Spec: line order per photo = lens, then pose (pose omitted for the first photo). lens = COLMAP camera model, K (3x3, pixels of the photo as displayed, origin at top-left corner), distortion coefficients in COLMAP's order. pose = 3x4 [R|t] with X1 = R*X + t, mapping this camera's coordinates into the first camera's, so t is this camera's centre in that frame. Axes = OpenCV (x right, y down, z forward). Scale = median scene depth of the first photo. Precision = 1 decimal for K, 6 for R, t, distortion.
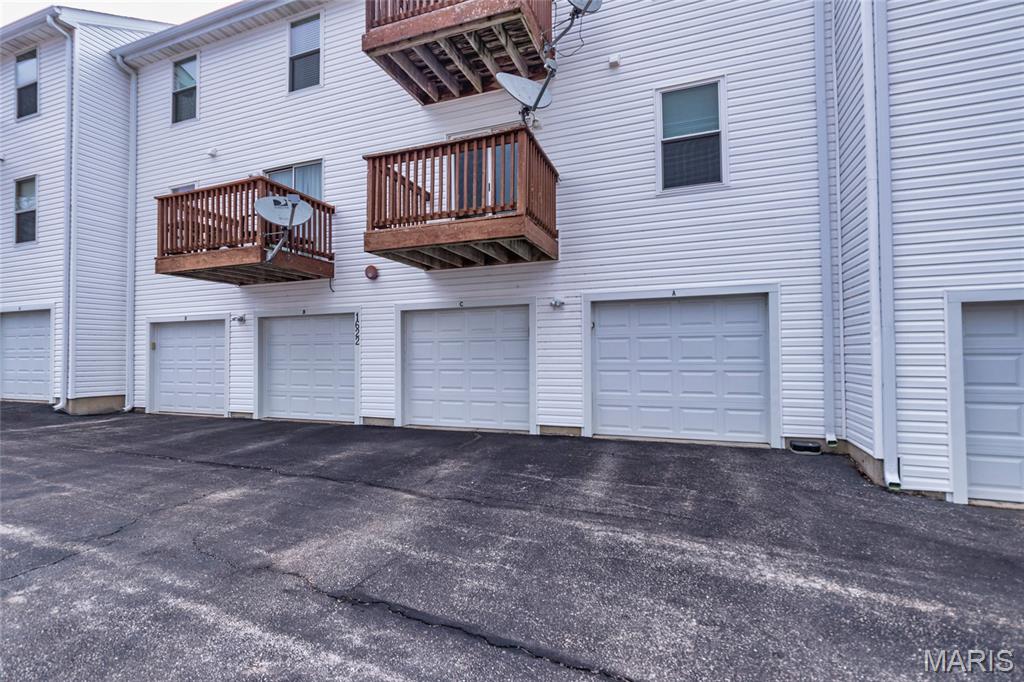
lens RADIAL K [[491.7, 0, 511.1], [0, 491.7, 348.8], [0, 0, 1]] dist [-0.001429, -0.001802]
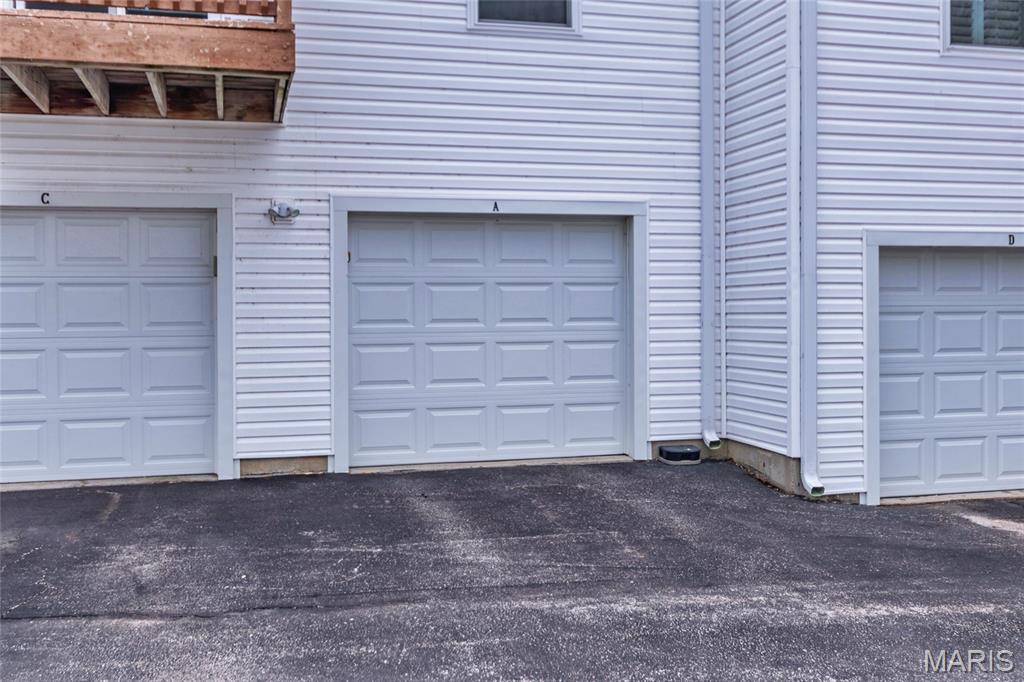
lens RADIAL K [[1011.9, 0, 512.0], [0, 1011.9, 335.0], [0, 0, 1]] dist [-0.002153, 0.000000]
pose [[0.807337, -0.011405, 0.589981, -0.364929], [-0.005047, 0.999643, 0.026232, 0.005184], [-0.590069, -0.024156, 0.806991, 0.038088]]
